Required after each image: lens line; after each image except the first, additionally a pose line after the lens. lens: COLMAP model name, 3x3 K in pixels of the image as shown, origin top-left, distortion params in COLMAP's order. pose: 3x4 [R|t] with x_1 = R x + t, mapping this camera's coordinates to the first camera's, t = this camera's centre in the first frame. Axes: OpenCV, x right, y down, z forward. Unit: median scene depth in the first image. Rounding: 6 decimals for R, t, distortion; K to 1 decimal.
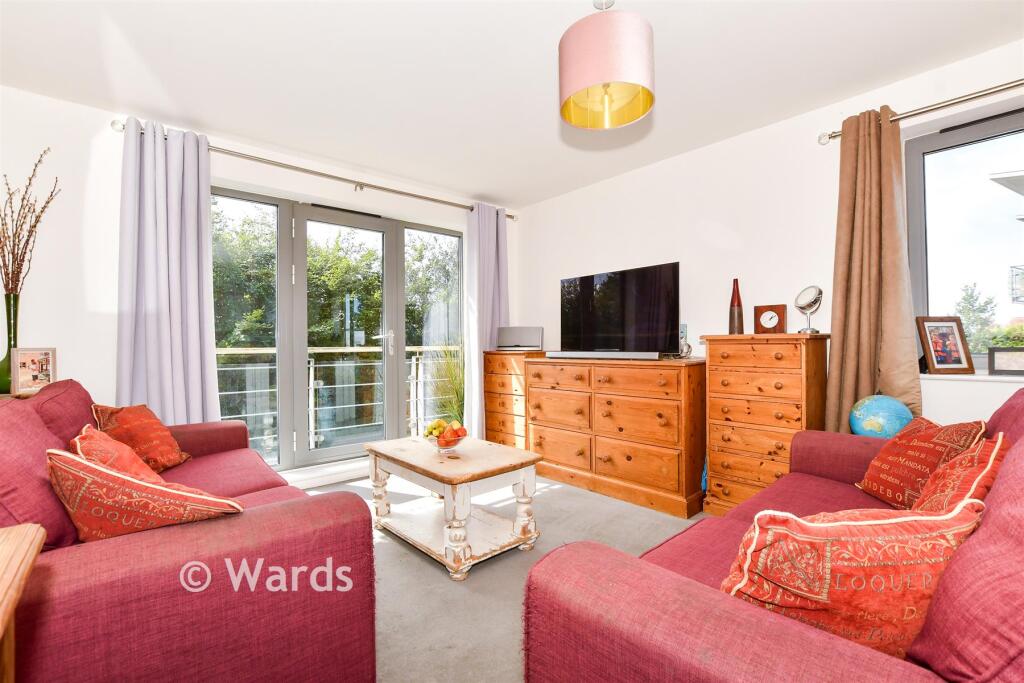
lens RADIAL K [[445.5, 0, 516.0], [0, 445.5, 343.6], [0, 0, 1]] dist [-0.015783, 0.000637]
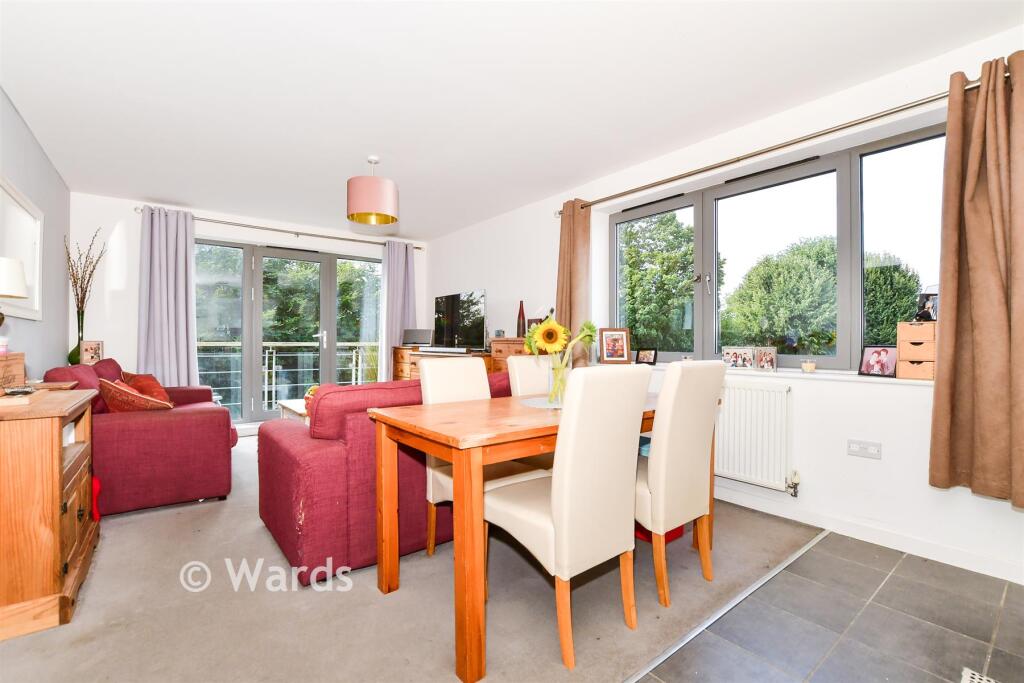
lens RADIAL K [[445.5, 0, 509.0], [0, 445.5, 343.1], [0, 0, 1]] dist [-0.015783, 0.000637]
pose [[0.997616, 0.012867, -0.067804, 0.656080], [-0.012507, 0.999905, 0.005734, -0.011105], [0.067871, -0.004872, 0.997682, -0.615464]]
